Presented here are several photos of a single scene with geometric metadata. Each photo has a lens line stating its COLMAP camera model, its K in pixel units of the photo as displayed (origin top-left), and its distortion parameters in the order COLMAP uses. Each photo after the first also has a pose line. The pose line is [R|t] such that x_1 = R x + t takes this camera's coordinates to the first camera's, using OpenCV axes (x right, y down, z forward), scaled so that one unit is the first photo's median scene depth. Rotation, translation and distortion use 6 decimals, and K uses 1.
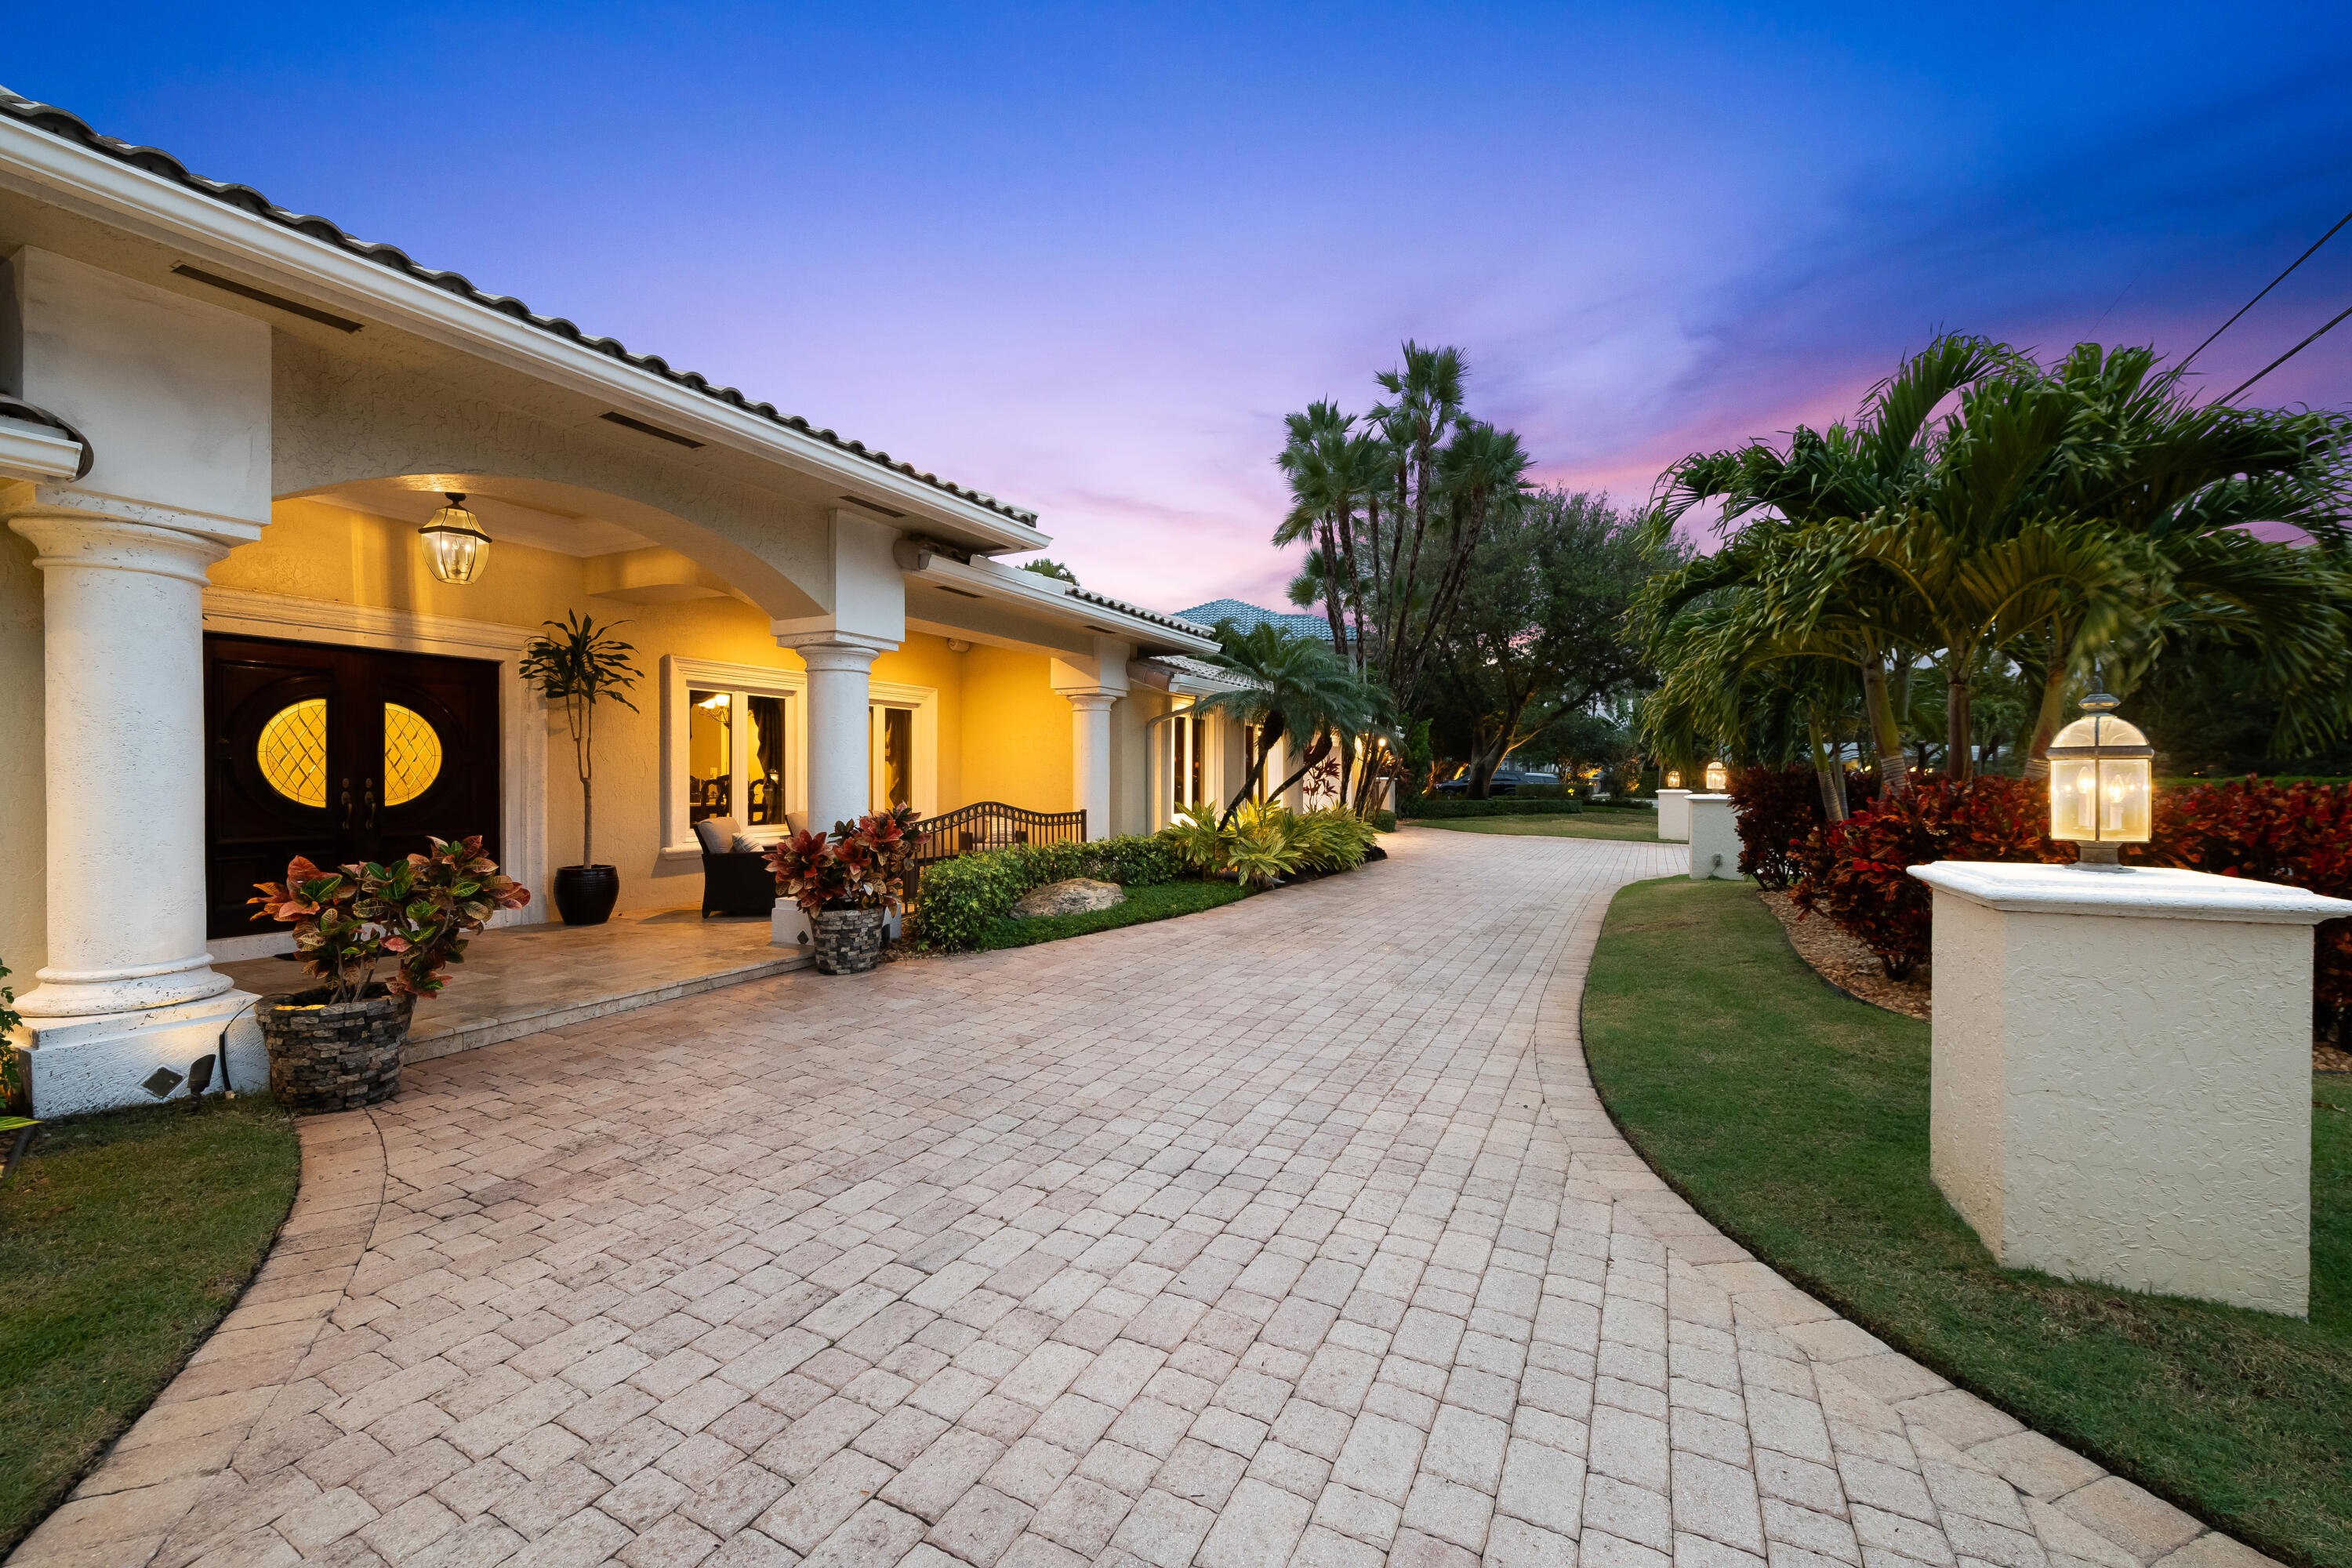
lens RADIAL K [[922.1, 0, 1187.5], [0, 922.1, 786.7], [0, 0, 1]] dist [0.000463, -0.004572]
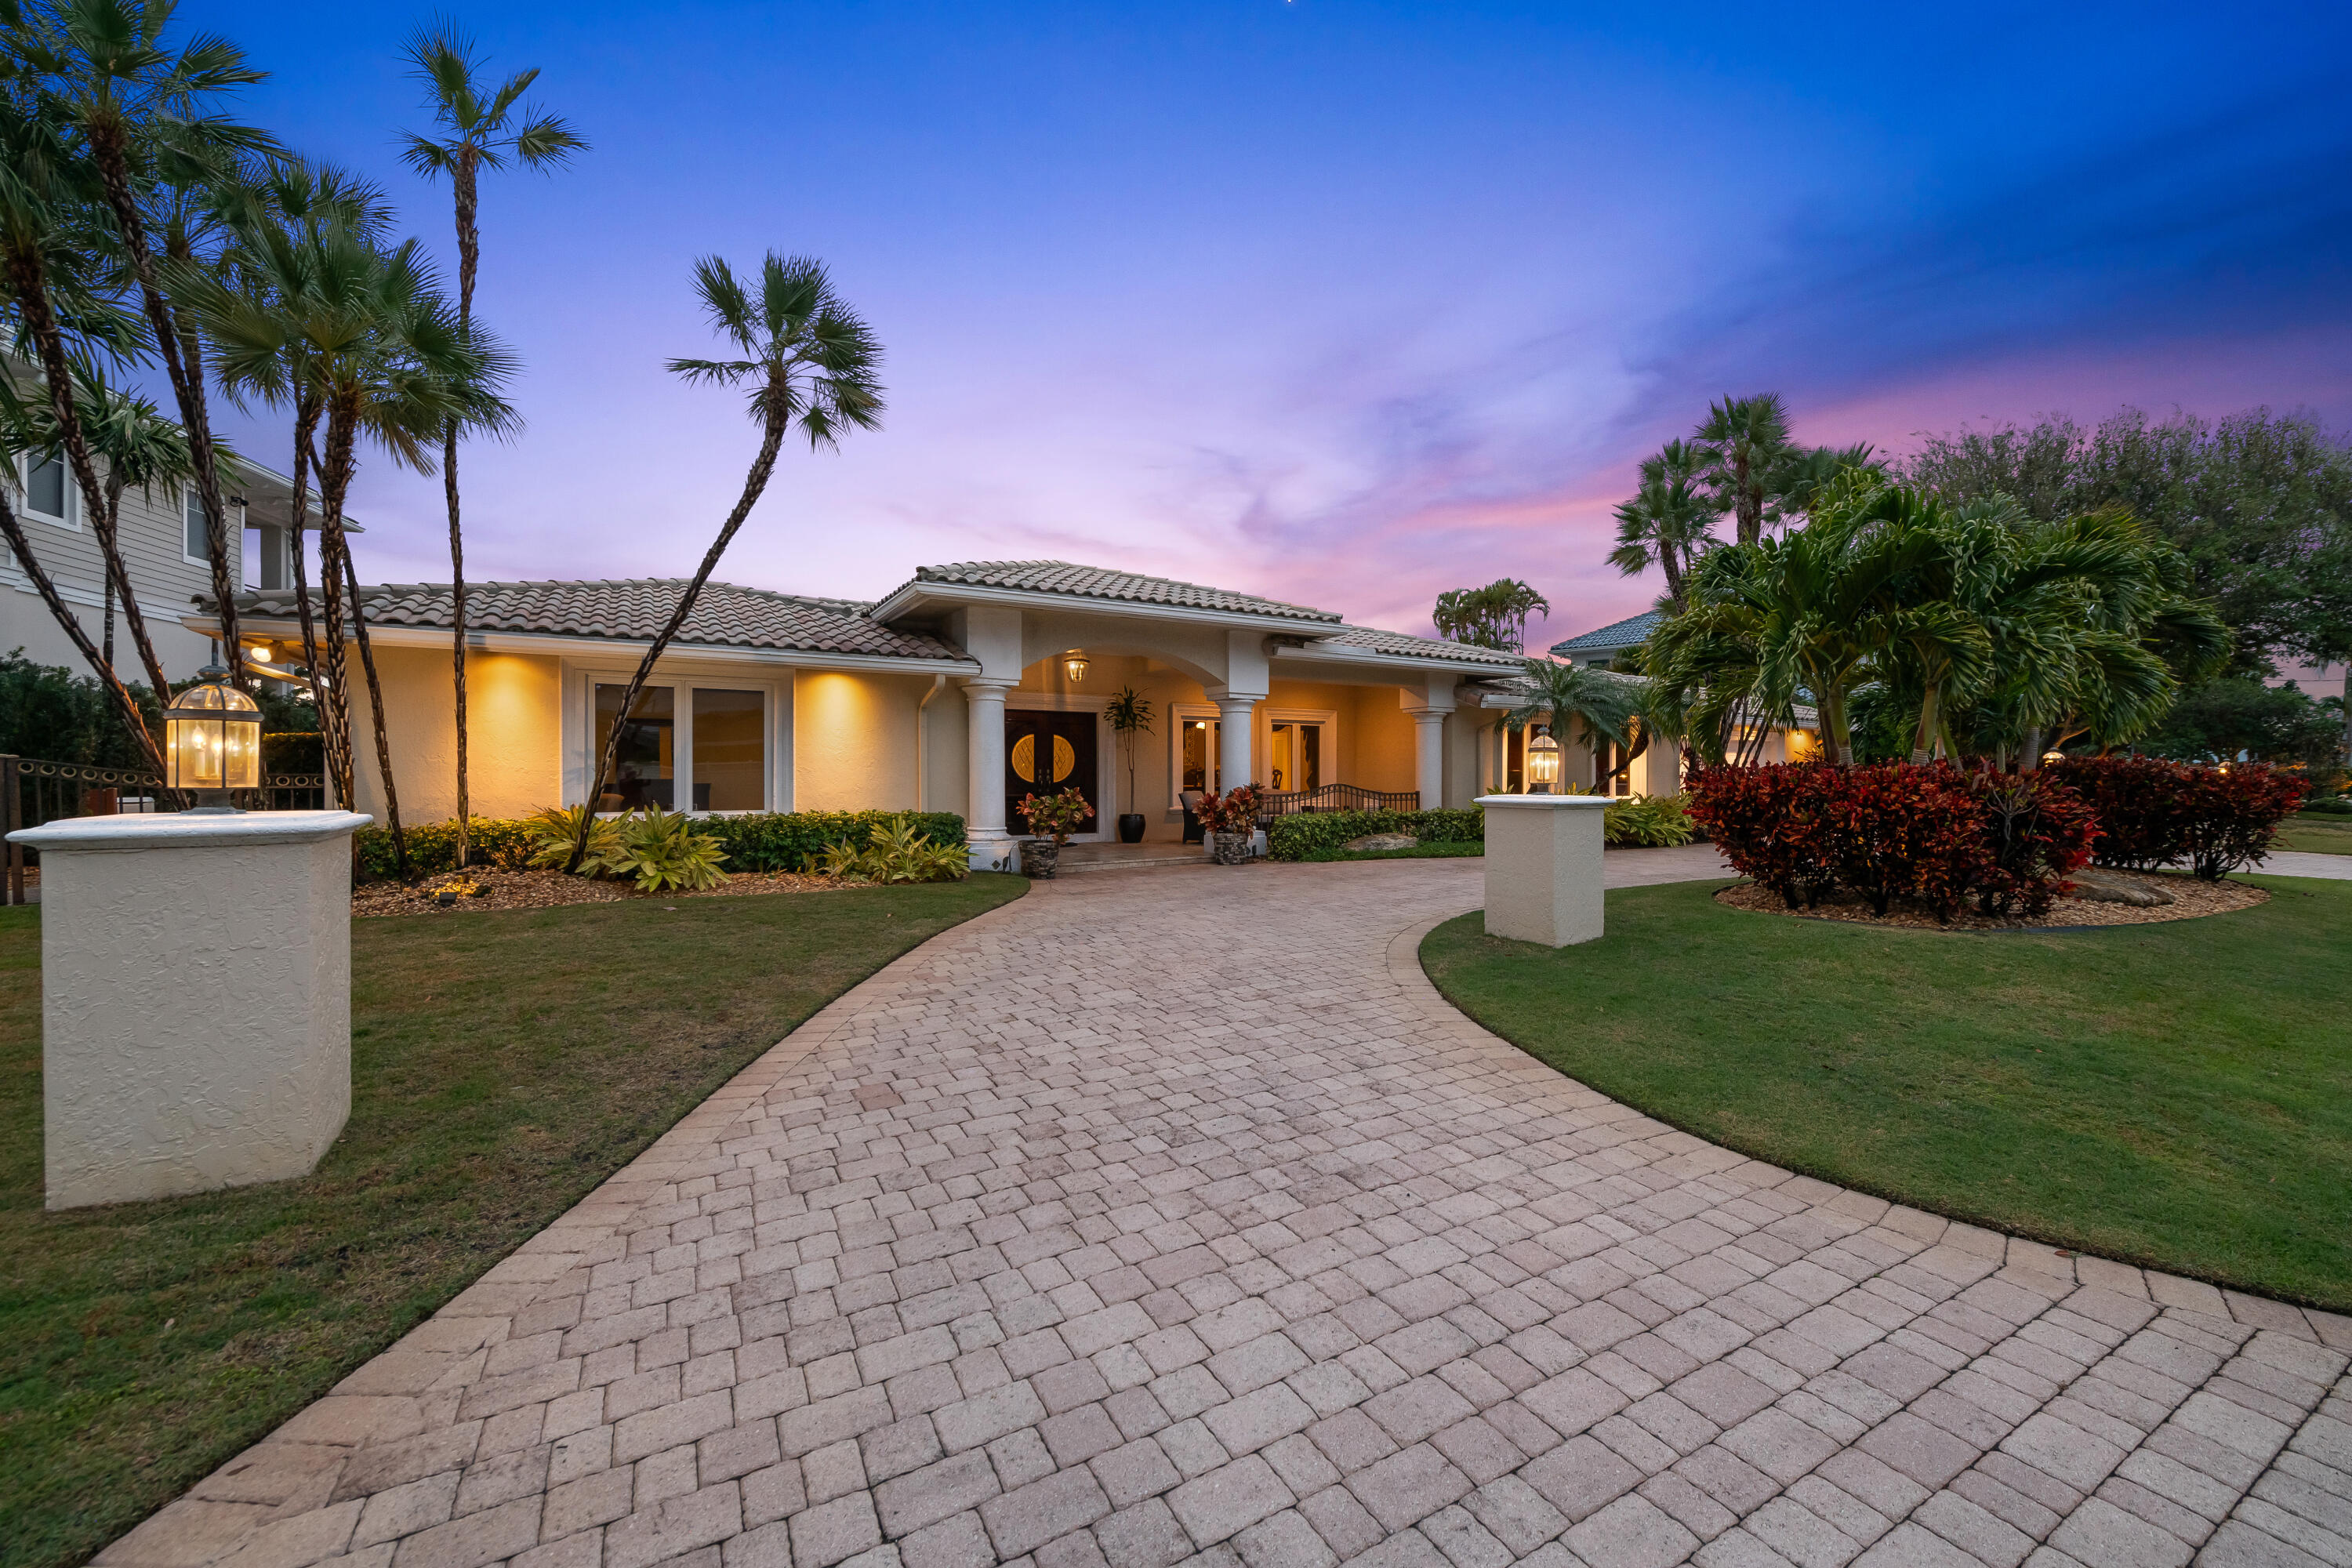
lens RADIAL K [[922.1, 0, 1187.5], [0, 922.1, 786.7], [0, 0, 1]] dist [0.000463, -0.004572]
pose [[0.836853, 0.005977, -0.547395, 0.585447], [-0.005143, 0.999982, 0.003056, 0.023593], [0.547404, 0.000258, 0.836869, -0.651440]]
